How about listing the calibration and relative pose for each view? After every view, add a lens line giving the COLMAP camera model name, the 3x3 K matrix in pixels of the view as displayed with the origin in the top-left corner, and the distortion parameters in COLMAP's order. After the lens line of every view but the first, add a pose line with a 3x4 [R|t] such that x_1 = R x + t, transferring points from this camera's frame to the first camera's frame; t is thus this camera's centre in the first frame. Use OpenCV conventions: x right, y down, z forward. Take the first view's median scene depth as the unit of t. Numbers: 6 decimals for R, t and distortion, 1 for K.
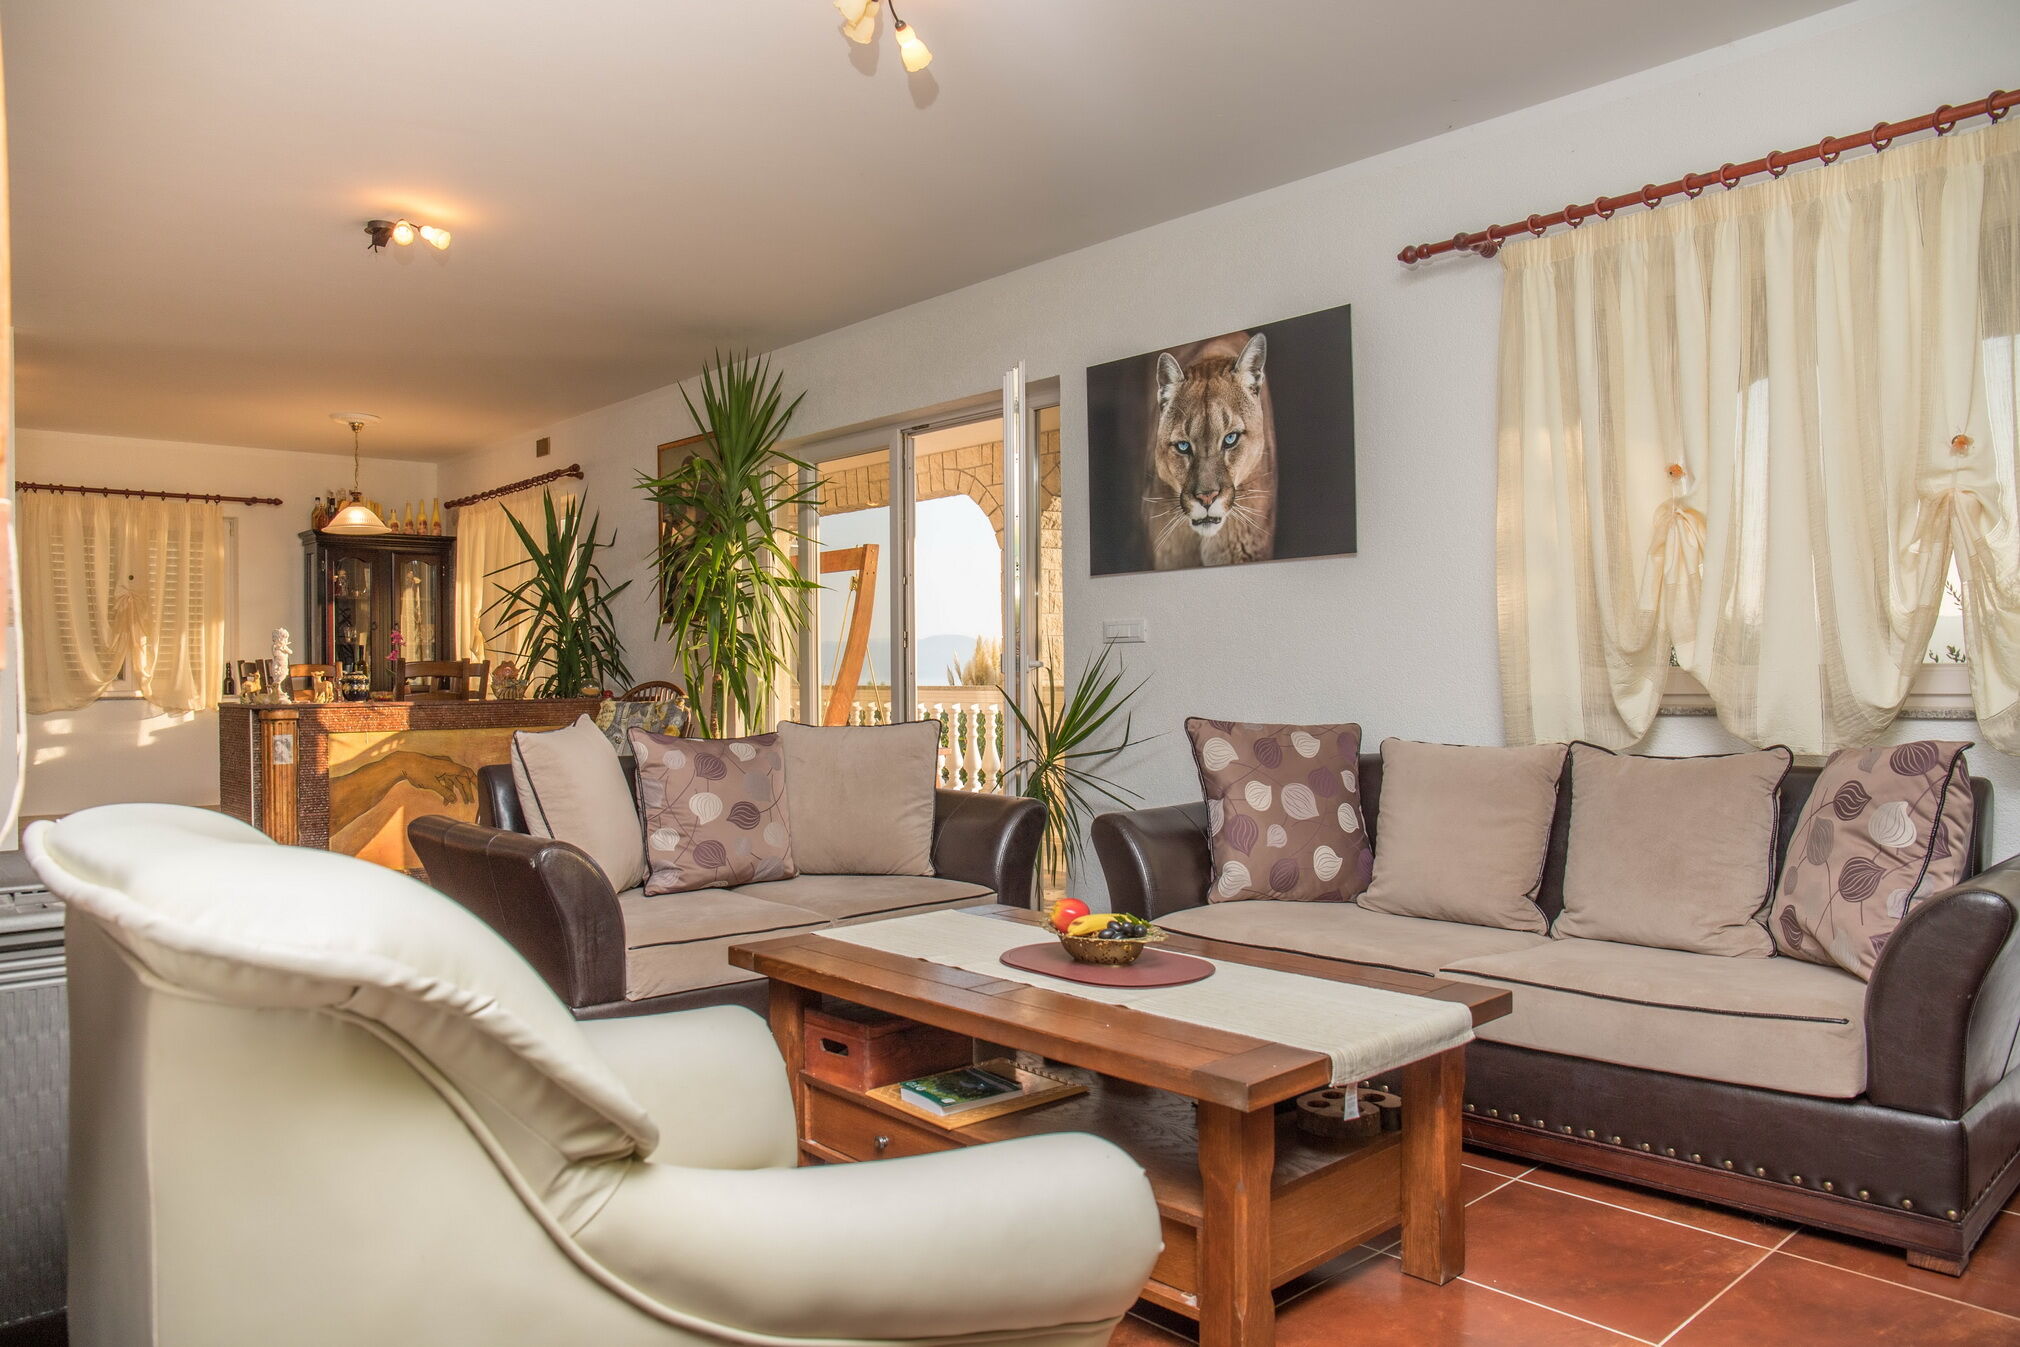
lens RADIAL K [[1387.0, 0, 1005.8], [0, 1387.0, 668.2], [0, 0, 1]] dist [-0.108784, 0.092866]
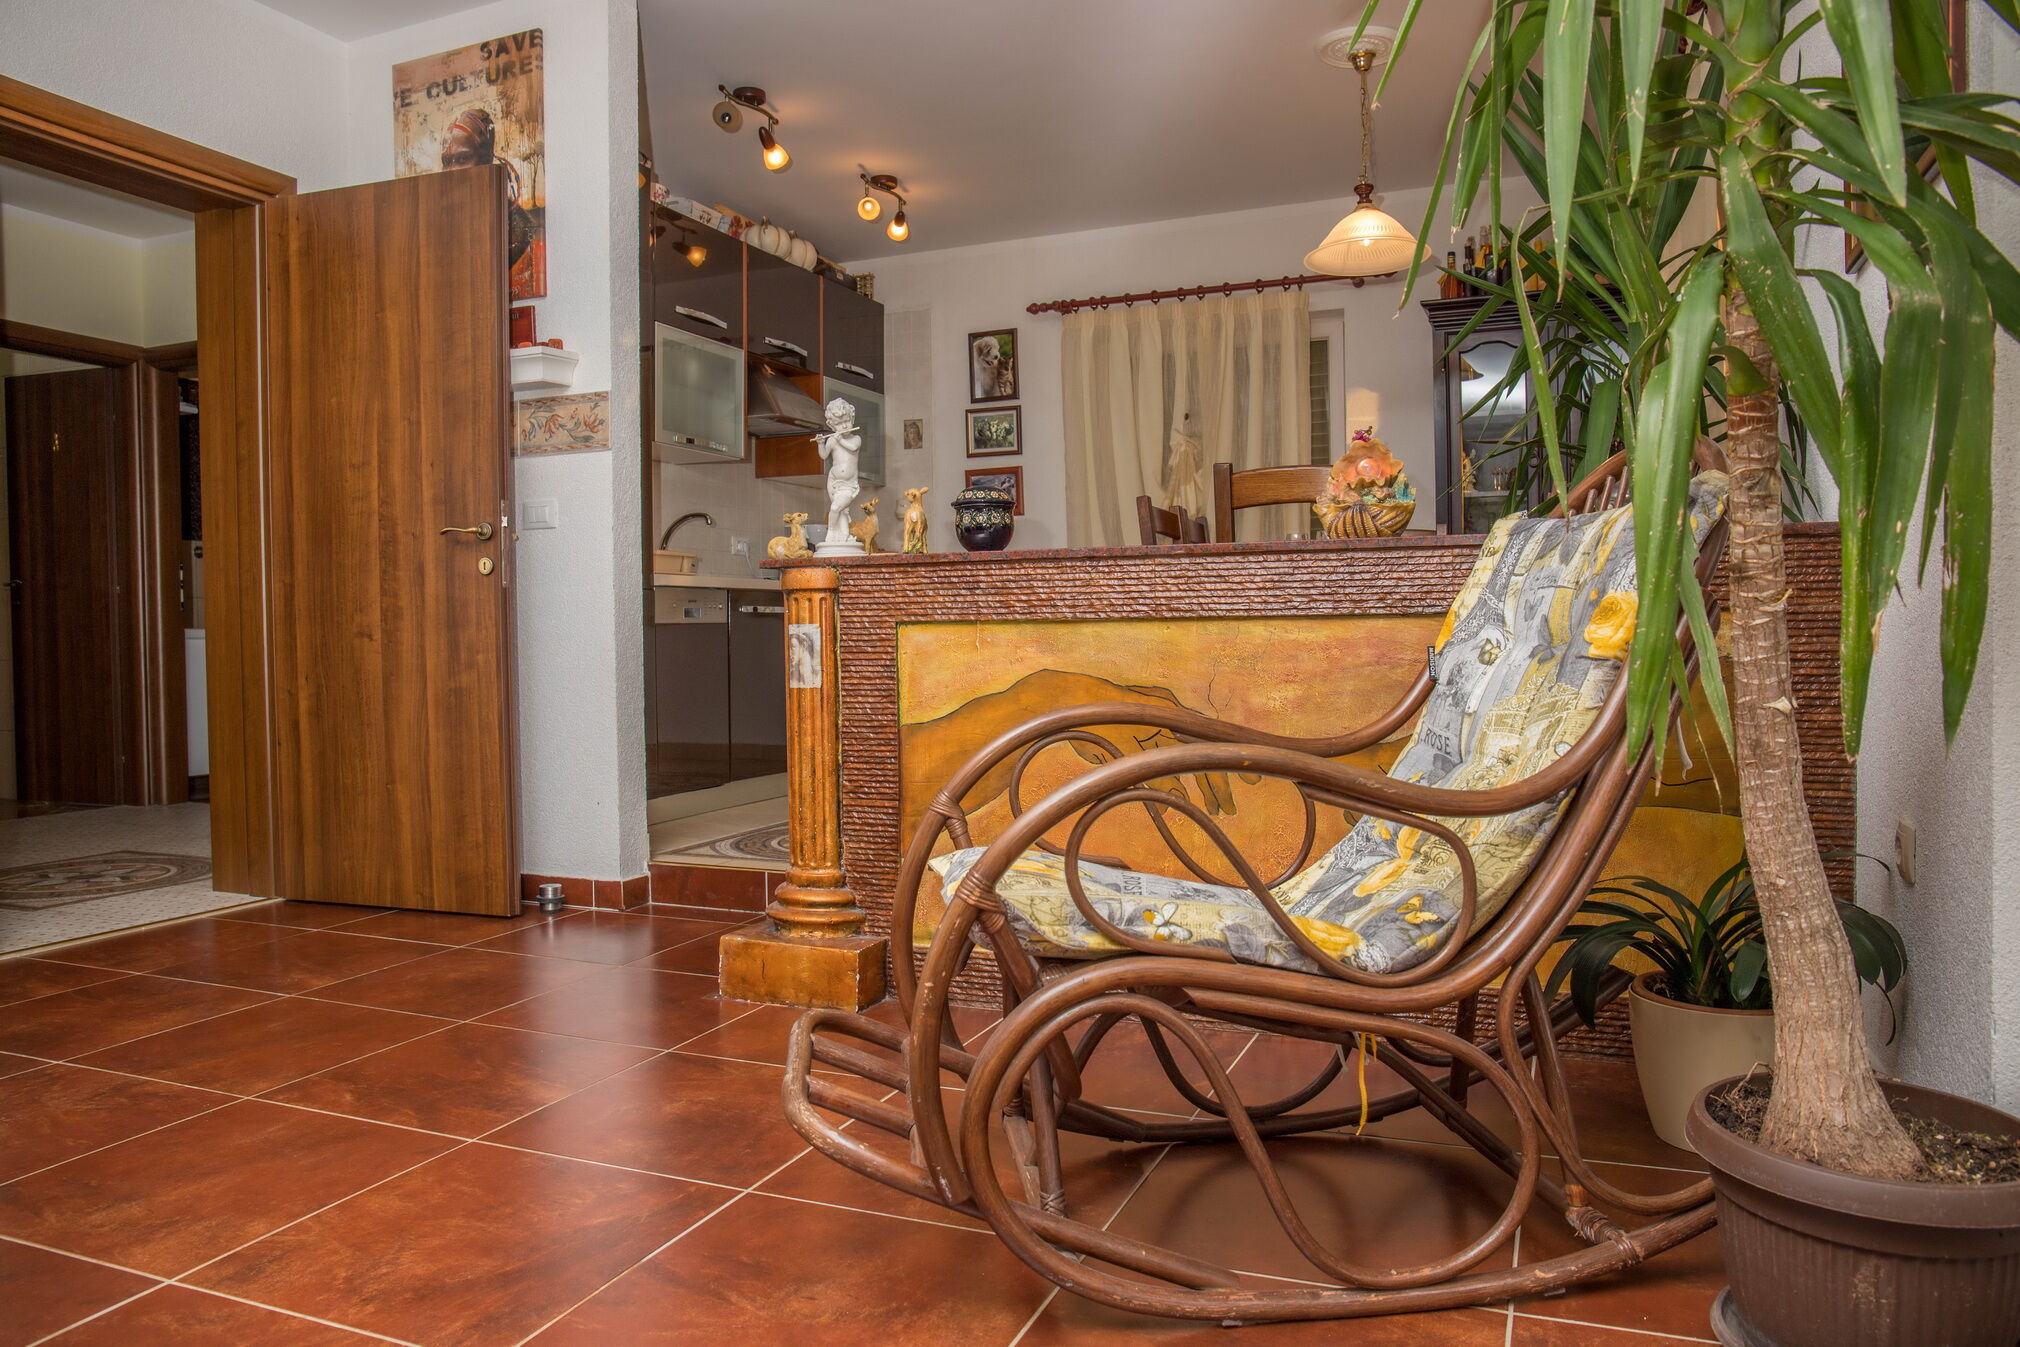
lens RADIAL K [[1387.0, 0, 1005.8], [0, 1387.0, 668.2], [0, 0, 1]] dist [-0.108784, 0.092866]
pose [[0.430129, 0.025780, -0.902399, -0.057378], [0.012751, 0.999319, 0.034627, 0.035526], [0.902677, -0.026401, 0.429507, 0.628984]]
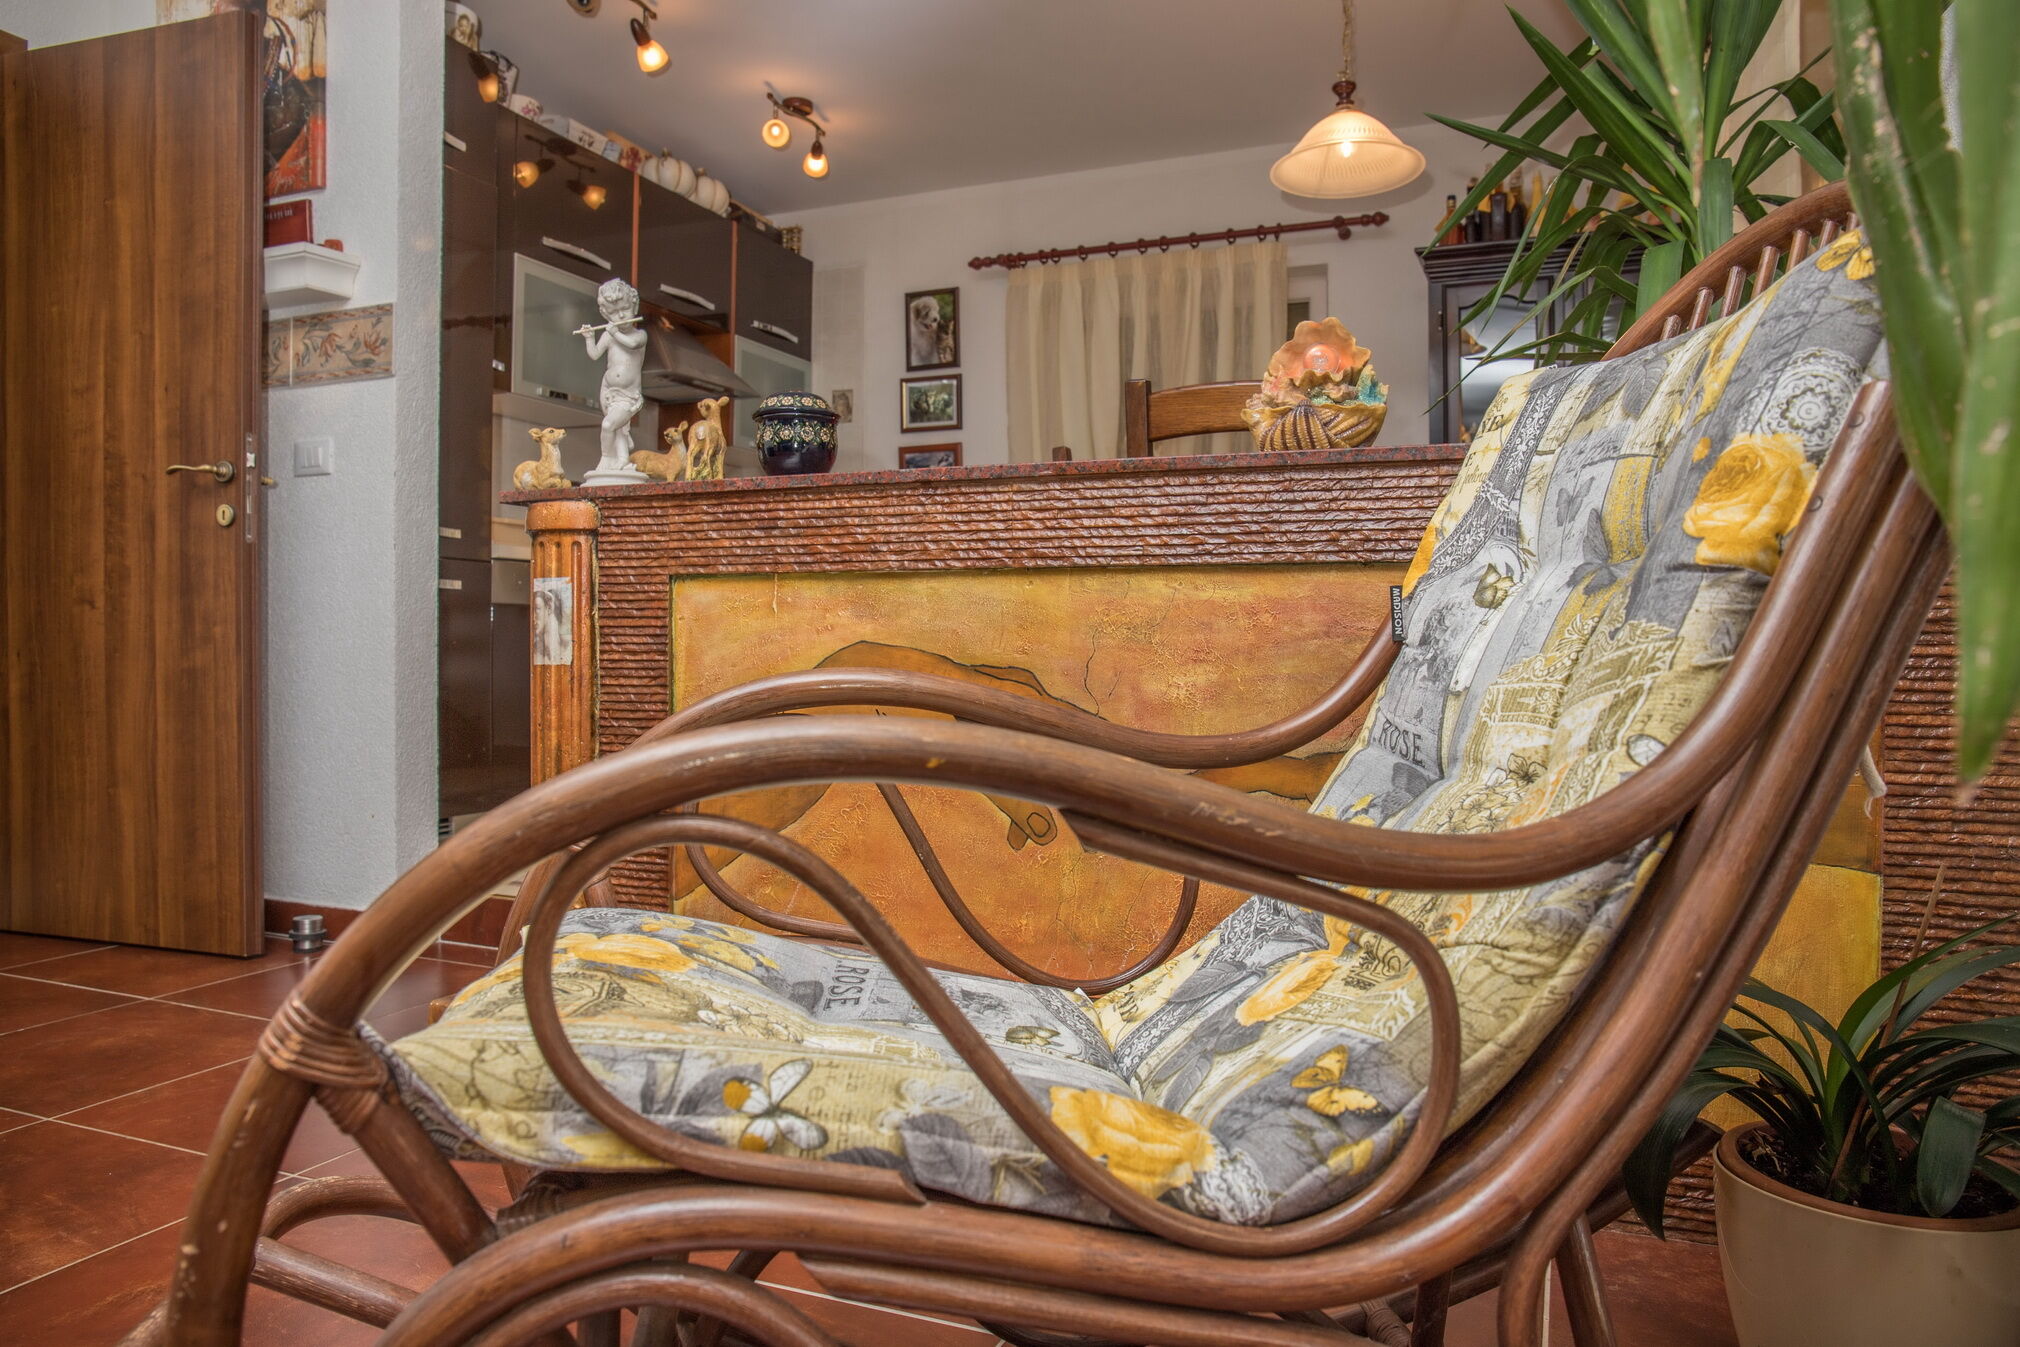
lens RADIAL K [[1381.7, 0, 1002.2], [0, 1381.7, 669.5], [0, 0, 1]] dist [-0.106754, 0.088234]
pose [[0.426641, 0.021393, -0.904168, -0.128858], [-0.005131, 0.999761, 0.021234, 0.046825], [0.904406, -0.004420, 0.426649, 0.699830]]
